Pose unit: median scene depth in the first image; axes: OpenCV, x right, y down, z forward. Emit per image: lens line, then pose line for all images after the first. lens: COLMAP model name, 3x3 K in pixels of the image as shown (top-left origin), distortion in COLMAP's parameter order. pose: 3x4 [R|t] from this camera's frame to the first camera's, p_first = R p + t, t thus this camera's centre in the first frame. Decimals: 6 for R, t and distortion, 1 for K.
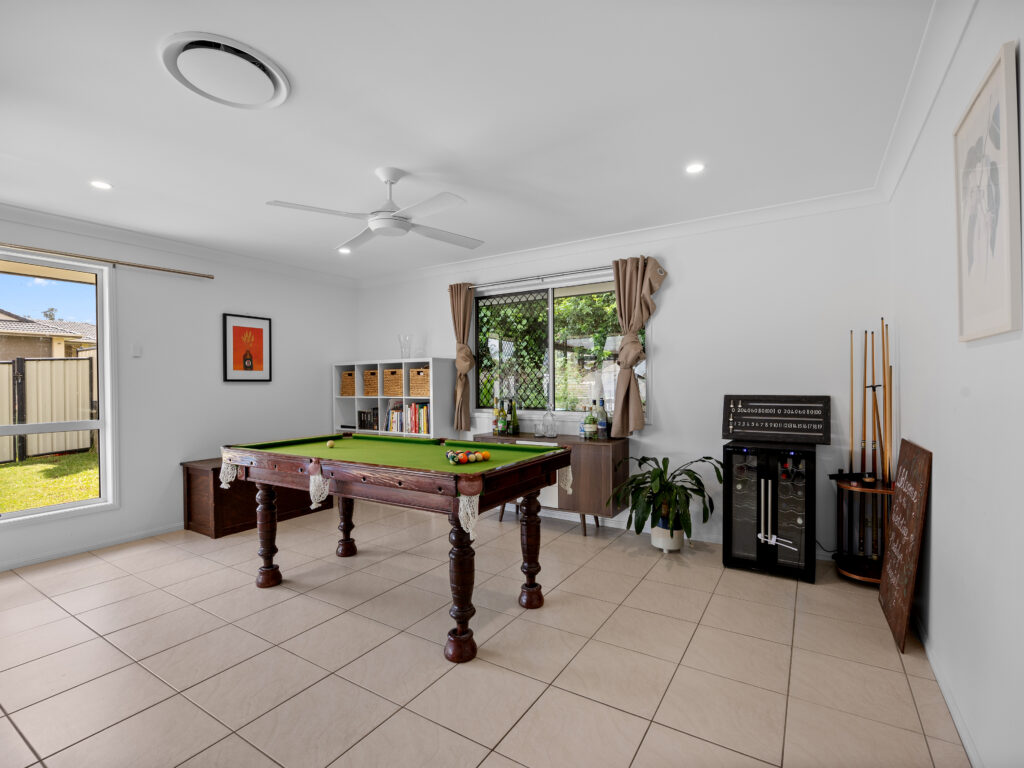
lens RADIAL K [[484.2, 0, 504.7], [0, 484.2, 386.9], [0, 0, 1]] dist [-0.004427, -0.000062]
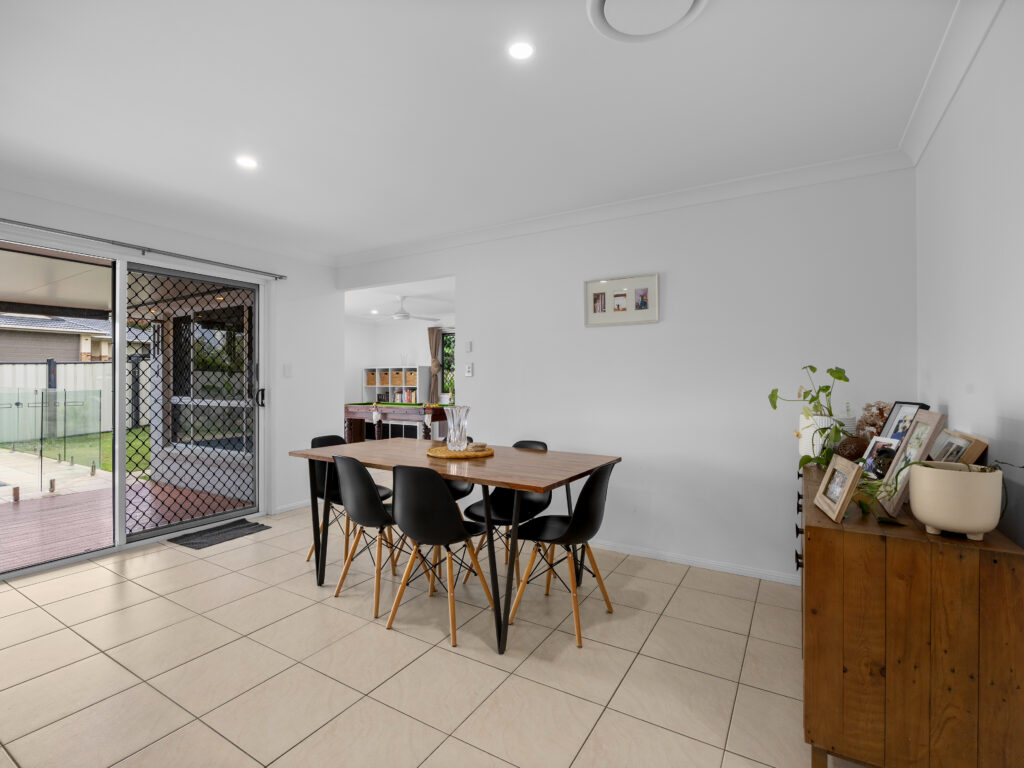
lens RADIAL K [[484.2, 0, 512.0], [0, 484.2, 384.5], [0, 0, 1]] dist [-0.004427, -0.000062]
pose [[0.999355, 0.009849, 0.034540, 0.150031], [-0.009849, 0.999951, -0.000167, 0.010573], [-0.034540, -0.000173, 0.999403, -0.899765]]
